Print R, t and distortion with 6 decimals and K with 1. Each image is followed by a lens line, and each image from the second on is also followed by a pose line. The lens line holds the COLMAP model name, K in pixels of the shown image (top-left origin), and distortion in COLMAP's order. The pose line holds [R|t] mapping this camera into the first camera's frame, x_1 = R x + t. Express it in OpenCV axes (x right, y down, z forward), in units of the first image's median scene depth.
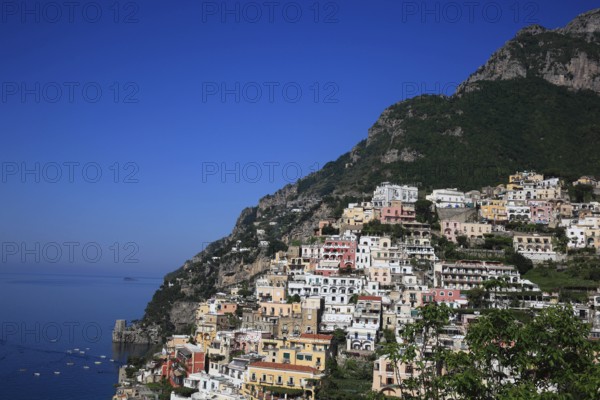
lens RADIAL K [[642.0, 0, 300.0], [0, 642.0, 200.0], [0, 0, 1]] dist [0.054324, 0.007150]
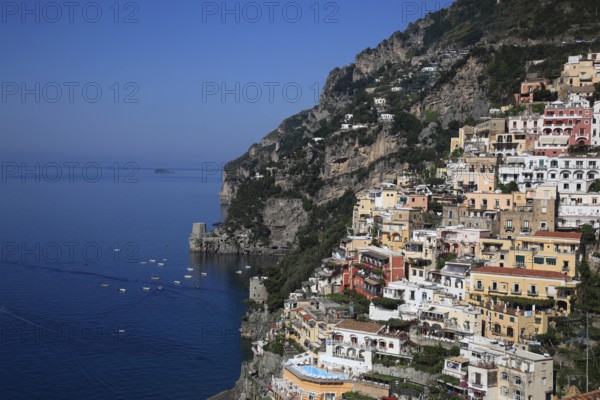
lens RADIAL K [[901.9, 0, 300.0], [0, 901.9, 200.0], [0, 0, 1]] dist [0.169901, 0.068724]
pose [[0.994629, -0.018420, -0.101855, -0.143543], [0.034239, 0.987192, 0.155821, -0.007500], [0.097680, -0.158471, 0.982520, -0.080157]]
